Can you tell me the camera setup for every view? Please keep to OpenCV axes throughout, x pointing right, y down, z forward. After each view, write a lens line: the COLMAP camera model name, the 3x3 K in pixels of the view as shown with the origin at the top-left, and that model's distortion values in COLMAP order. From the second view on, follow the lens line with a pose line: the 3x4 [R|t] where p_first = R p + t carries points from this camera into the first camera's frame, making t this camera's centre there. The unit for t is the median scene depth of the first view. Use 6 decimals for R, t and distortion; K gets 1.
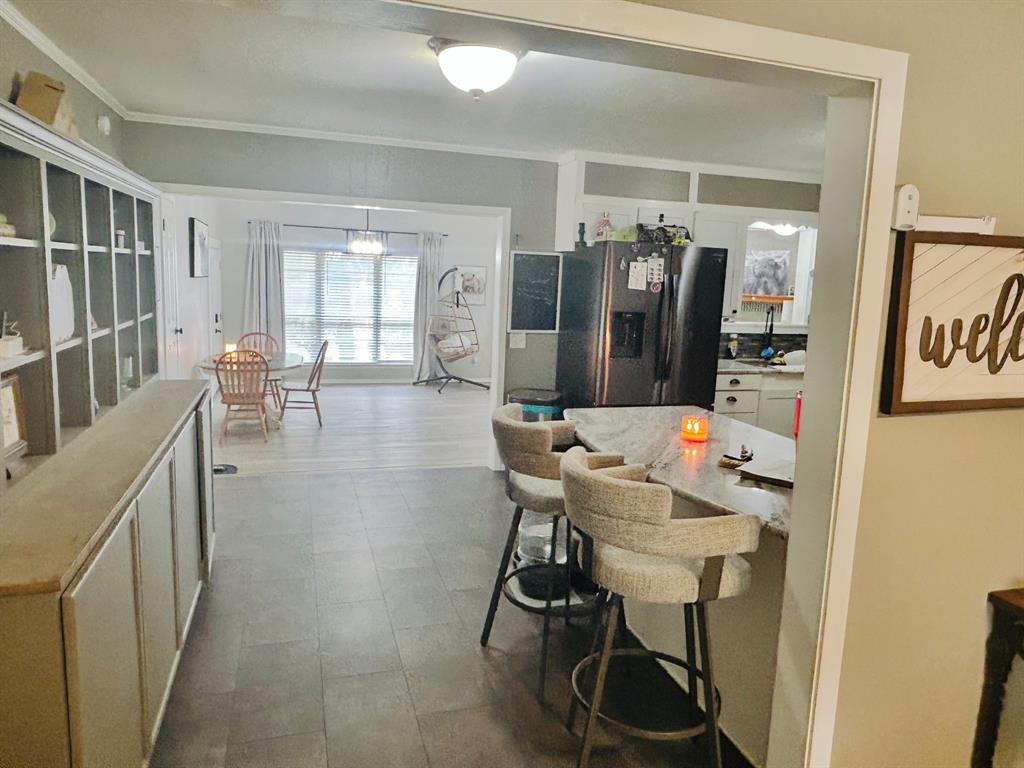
lens RADIAL K [[700.1, 0, 515.0], [0, 700.1, 379.8], [0, 0, 1]] dist [-0.006487, -0.005352]
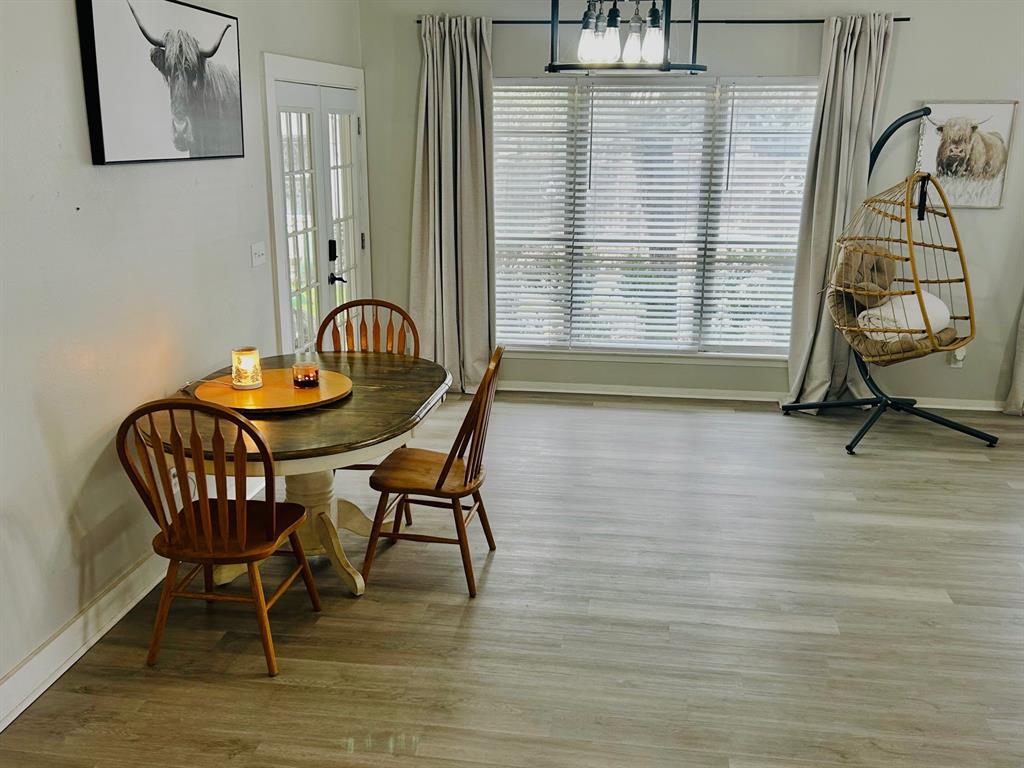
lens RADIAL K [[985.7, 0, 520.7], [0, 985.7, 392.2], [0, 0, 1]] dist [0.043722, 0.000000]
pose [[0.902075, 0.080908, -0.423928, -0.041975], [-0.032903, 0.992305, 0.119369, -0.067519], [0.430324, -0.093731, 0.897795, 0.421946]]
